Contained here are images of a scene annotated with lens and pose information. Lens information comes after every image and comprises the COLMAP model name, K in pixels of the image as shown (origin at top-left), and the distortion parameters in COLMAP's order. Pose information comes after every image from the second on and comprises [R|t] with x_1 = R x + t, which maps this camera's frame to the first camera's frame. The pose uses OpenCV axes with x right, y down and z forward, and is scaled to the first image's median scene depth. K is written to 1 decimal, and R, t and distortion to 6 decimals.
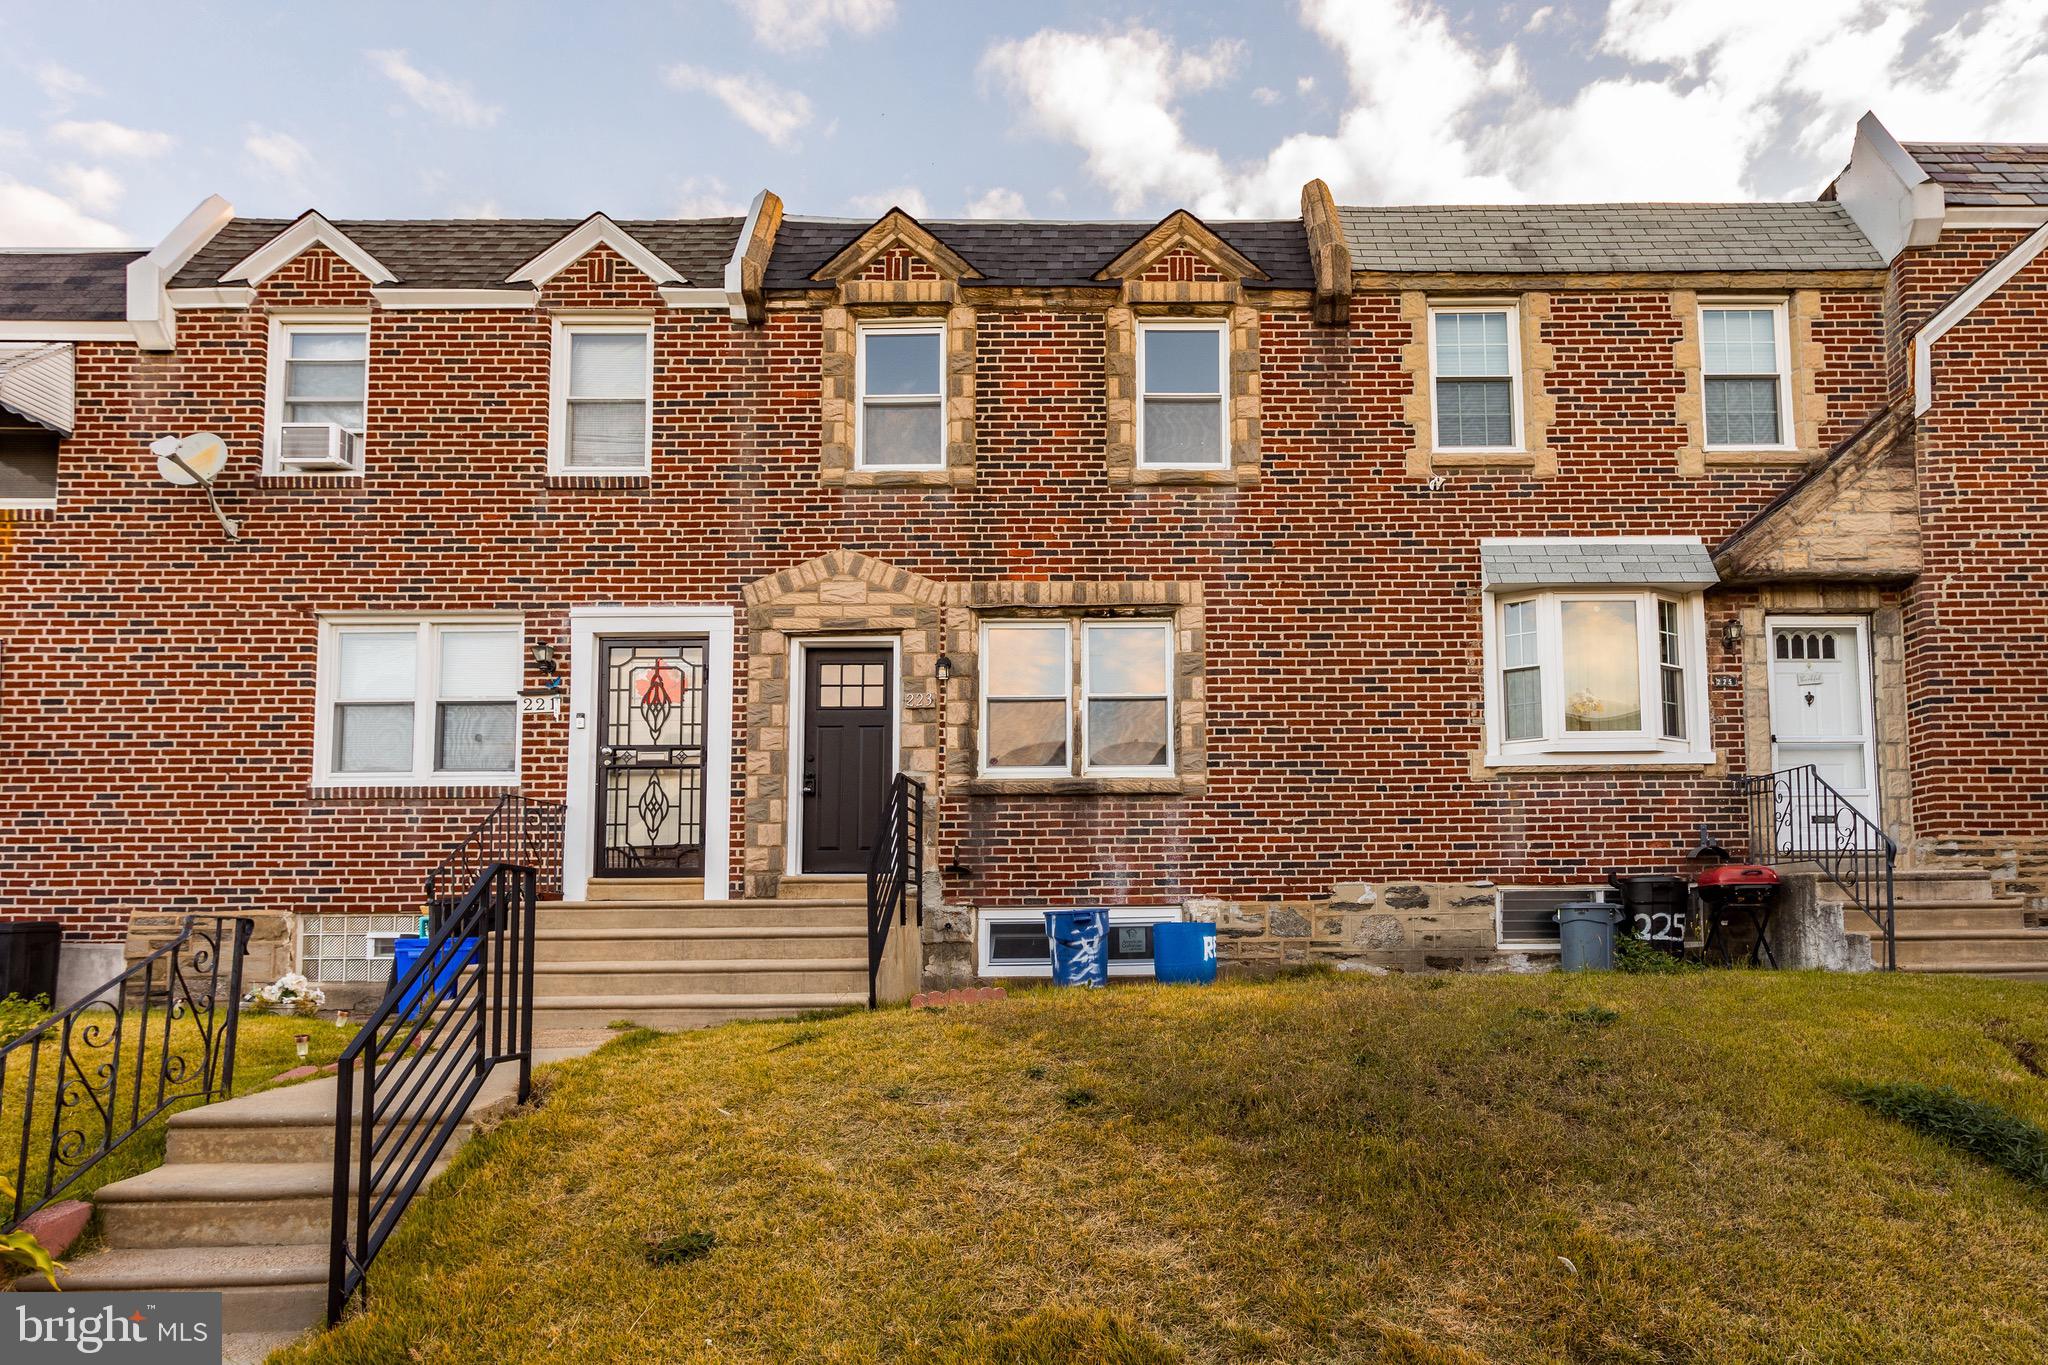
lens RADIAL K [[1050.2, 0, 1169.9], [0, 1050.2, 773.7], [0, 0, 1]] dist [0.002409, 0.000643]
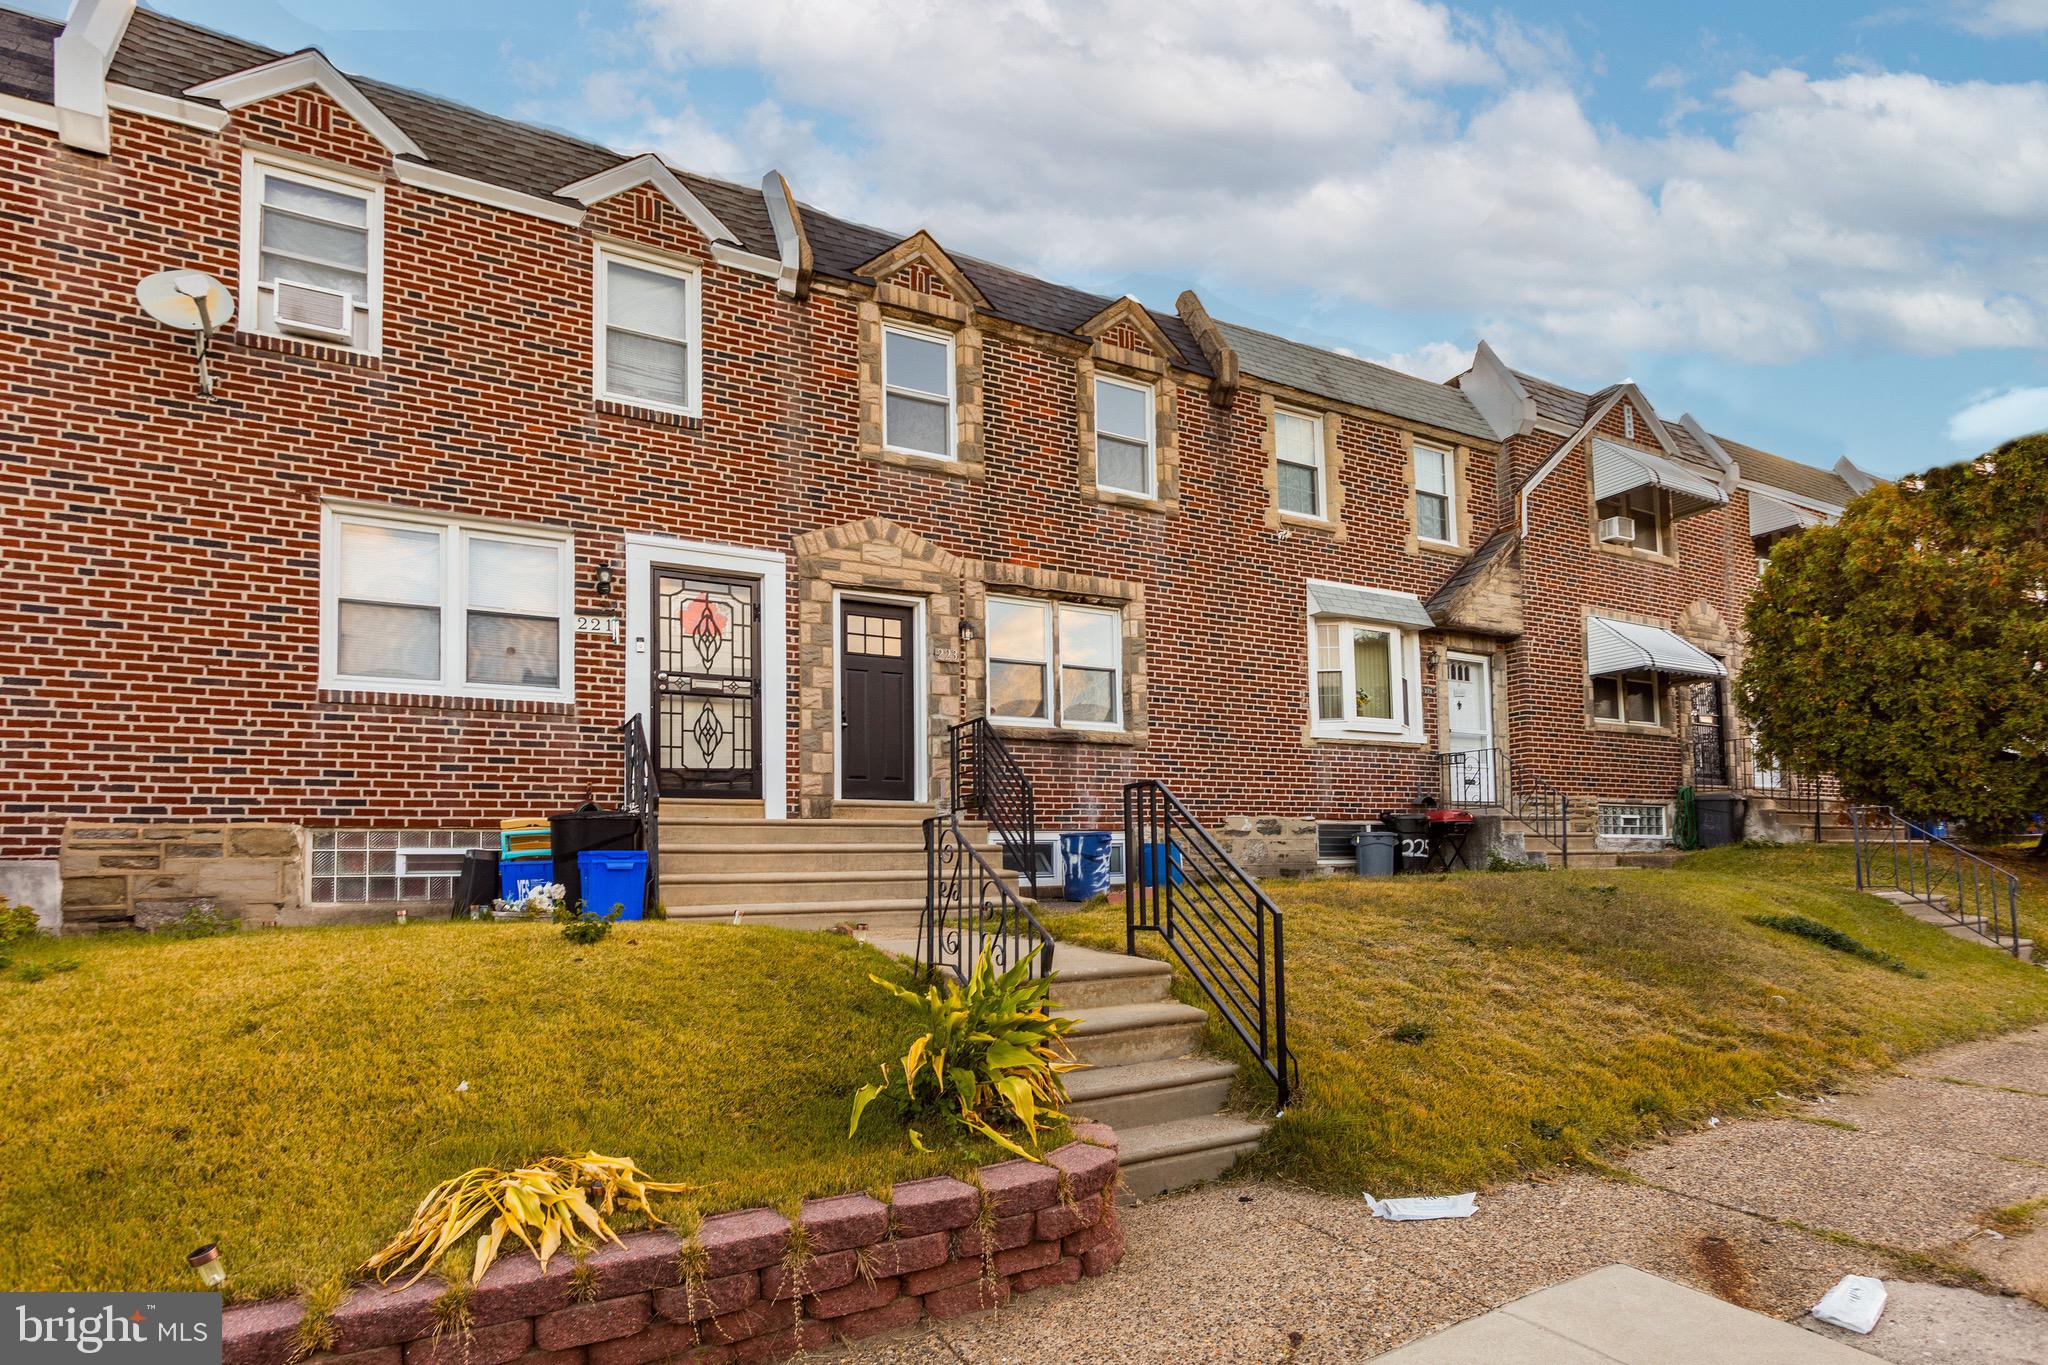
lens RADIAL K [[968.6, 0, 1051.1], [0, 968.6, 715.3], [0, 0, 1]] dist [0.002591, 0.001095]
pose [[0.893920, 0.065500, 0.443415, -0.600233], [-0.061892, 0.997826, -0.022623, 0.014890], [-0.443933, -0.007221, 0.896031, -0.032808]]
